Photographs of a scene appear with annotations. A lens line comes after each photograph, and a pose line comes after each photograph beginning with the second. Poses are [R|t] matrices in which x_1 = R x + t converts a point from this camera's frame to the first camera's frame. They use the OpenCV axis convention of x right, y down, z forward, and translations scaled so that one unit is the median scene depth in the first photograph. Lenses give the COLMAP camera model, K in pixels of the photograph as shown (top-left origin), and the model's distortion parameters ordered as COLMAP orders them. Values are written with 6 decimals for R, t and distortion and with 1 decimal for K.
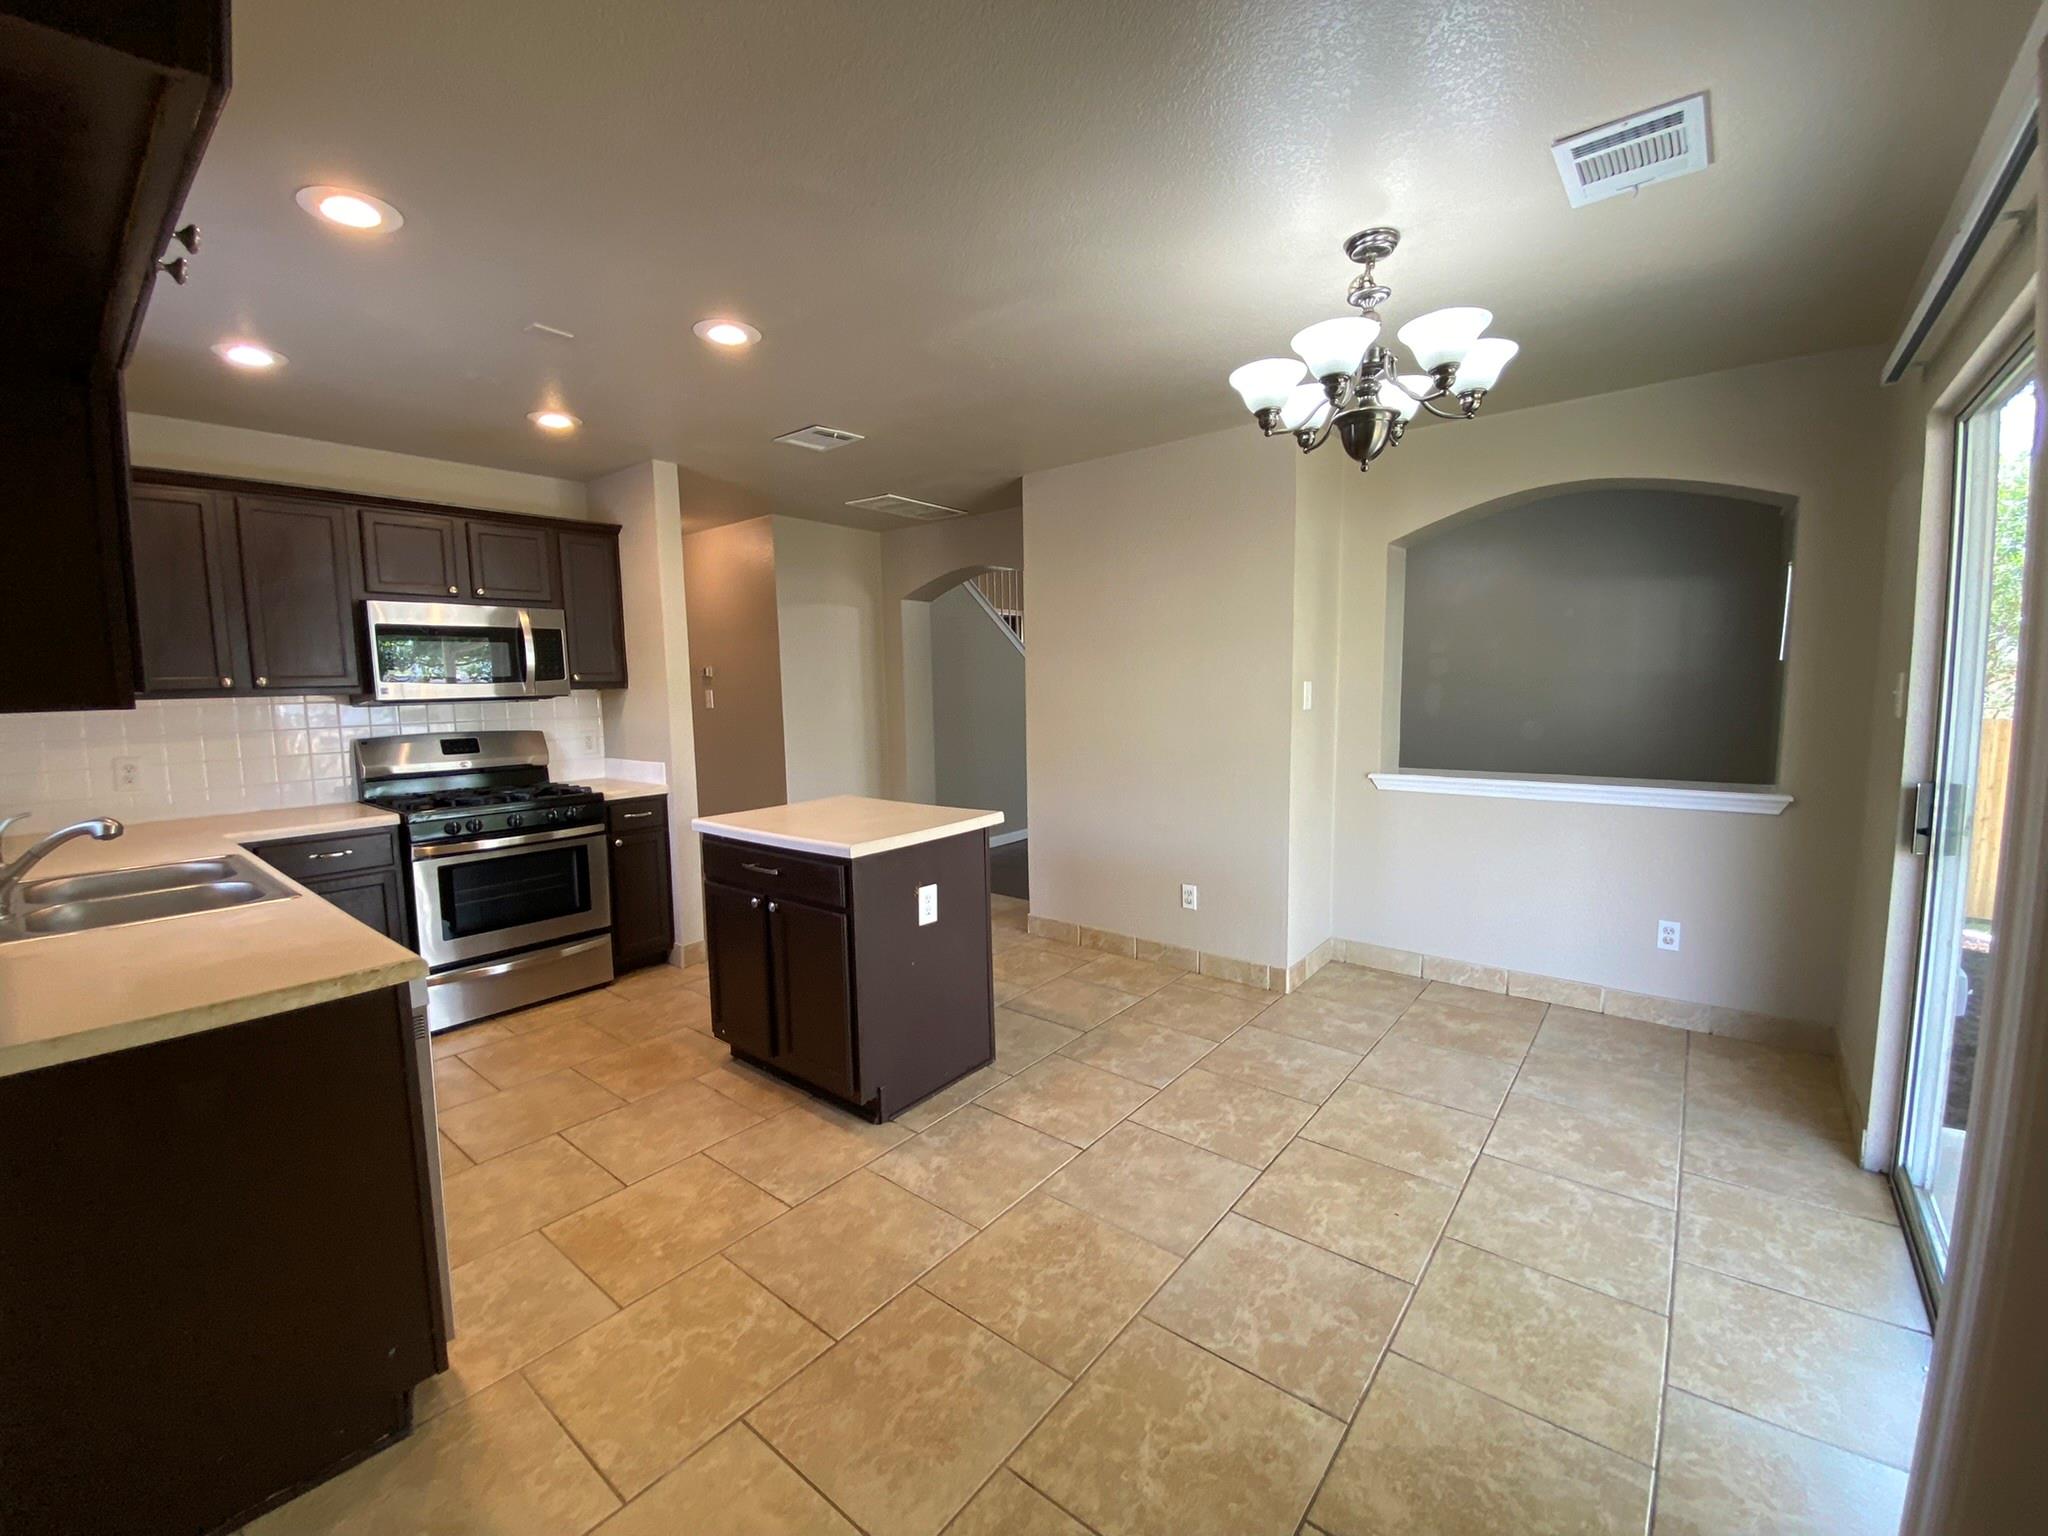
lens RADIAL K [[836.8, 0, 1029.5], [0, 836.8, 772.0], [0, 0, 1]] dist [-0.006856, -0.003719]
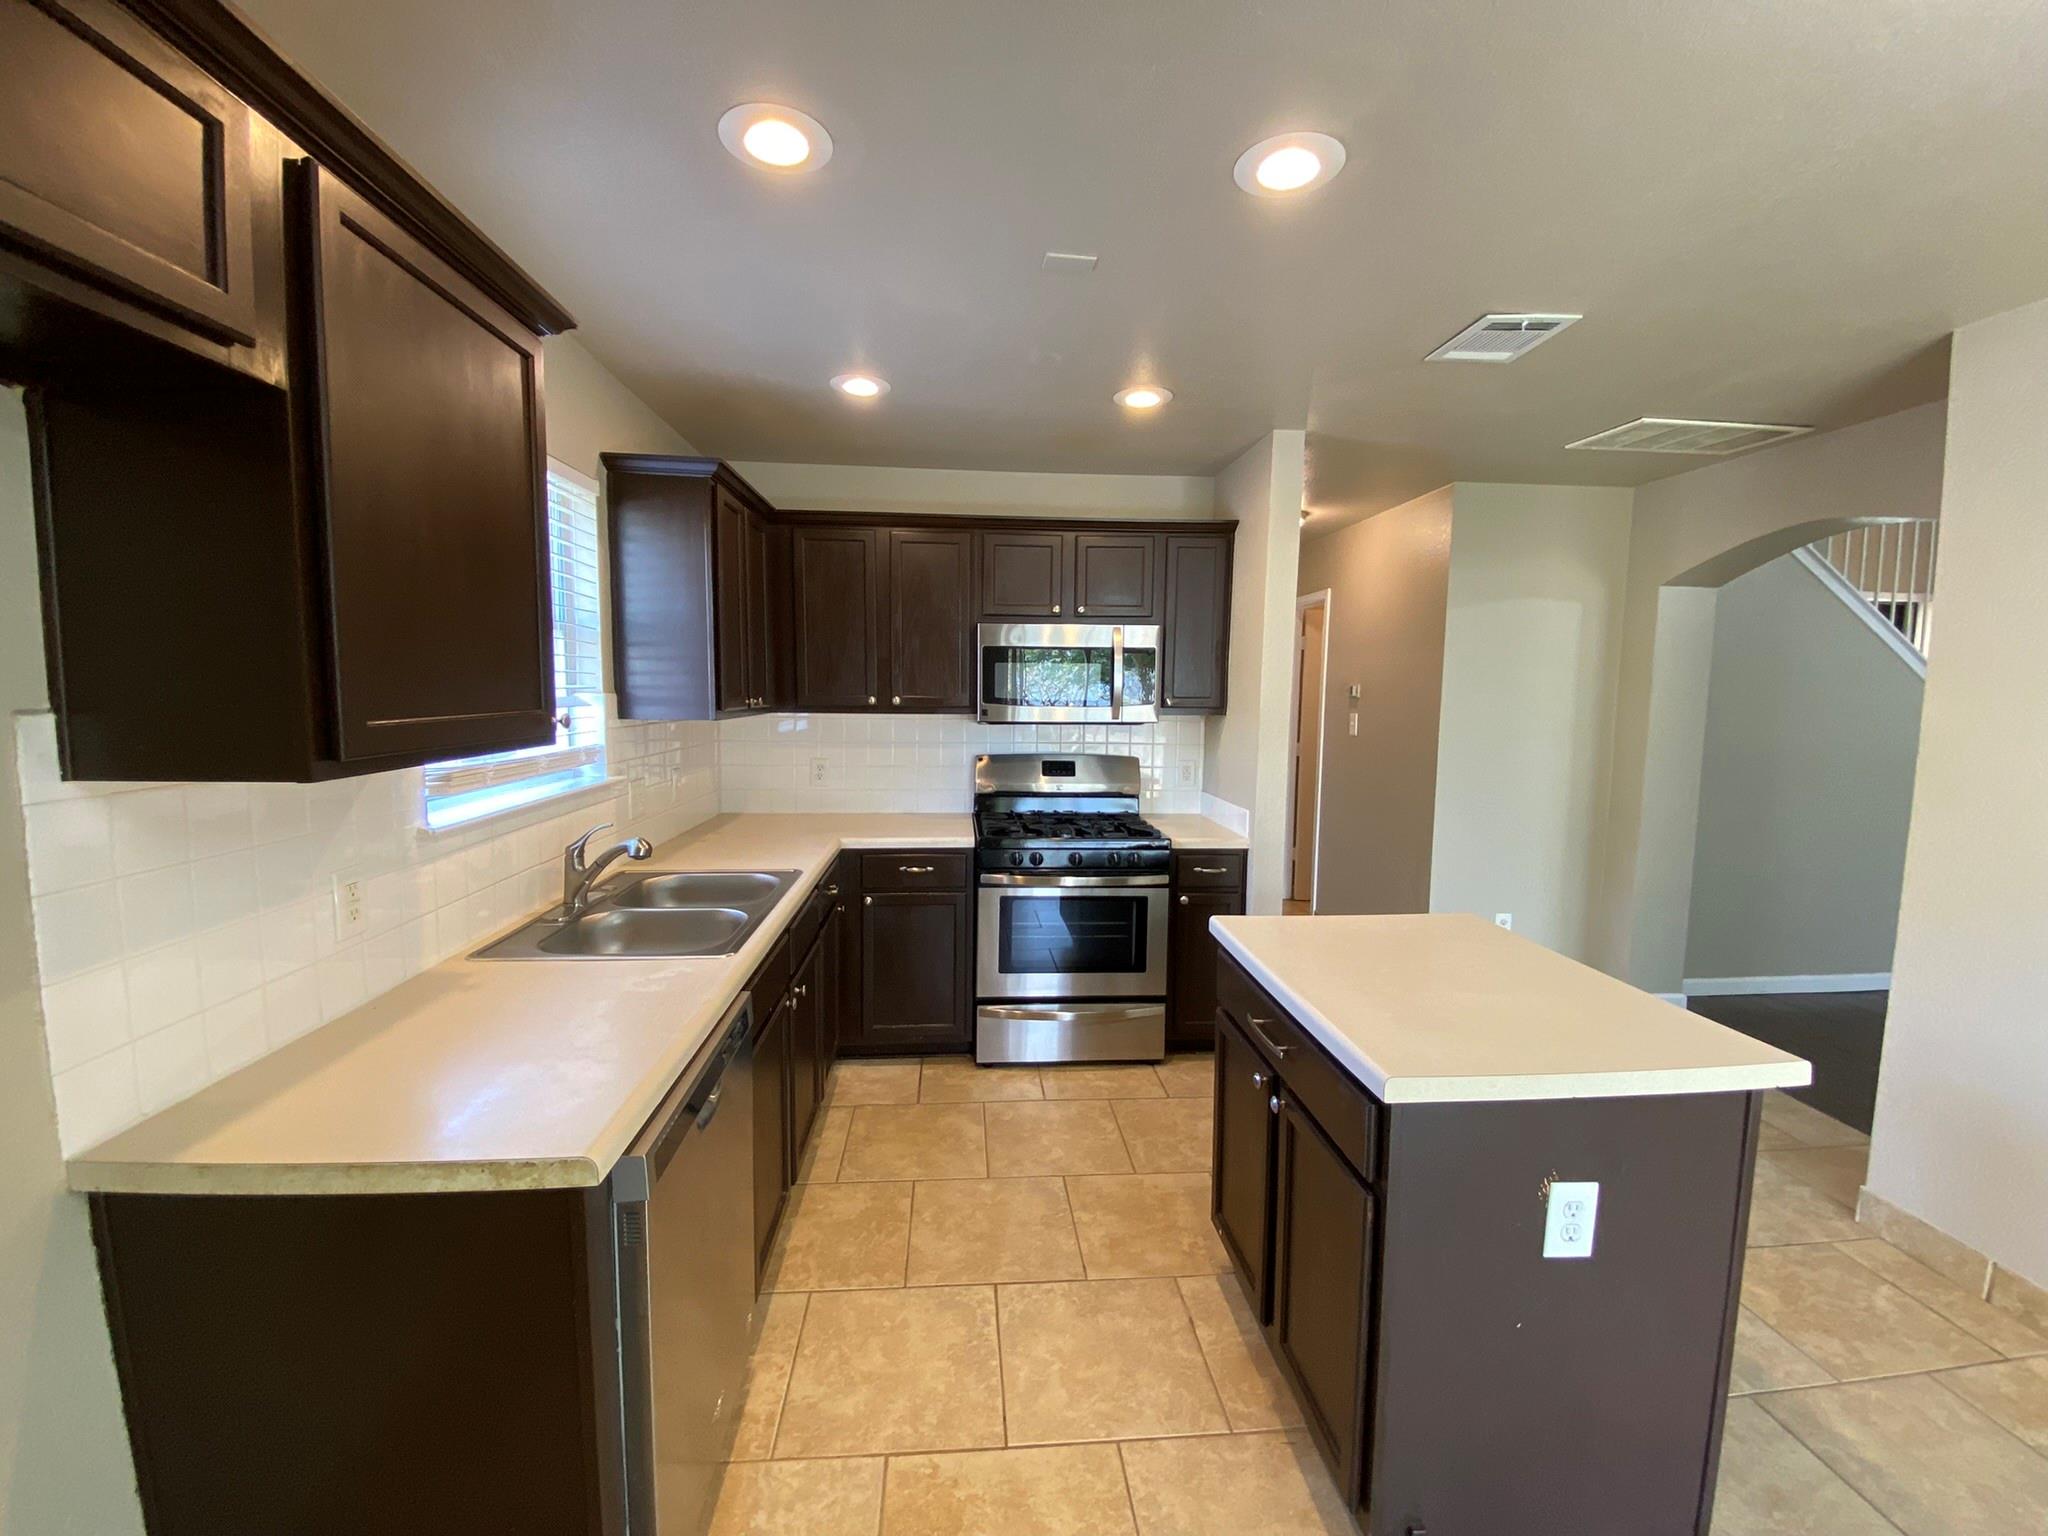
lens RADIAL K [[836.8, 0, 1021.6], [0, 836.8, 772.6], [0, 0, 1]] dist [-0.006856, -0.003719]
pose [[0.678399, 0.100838, -0.727740, -0.008475], [-0.097332, 0.994141, 0.047018, -0.065123], [0.728218, 0.038935, 0.684239, 0.293517]]
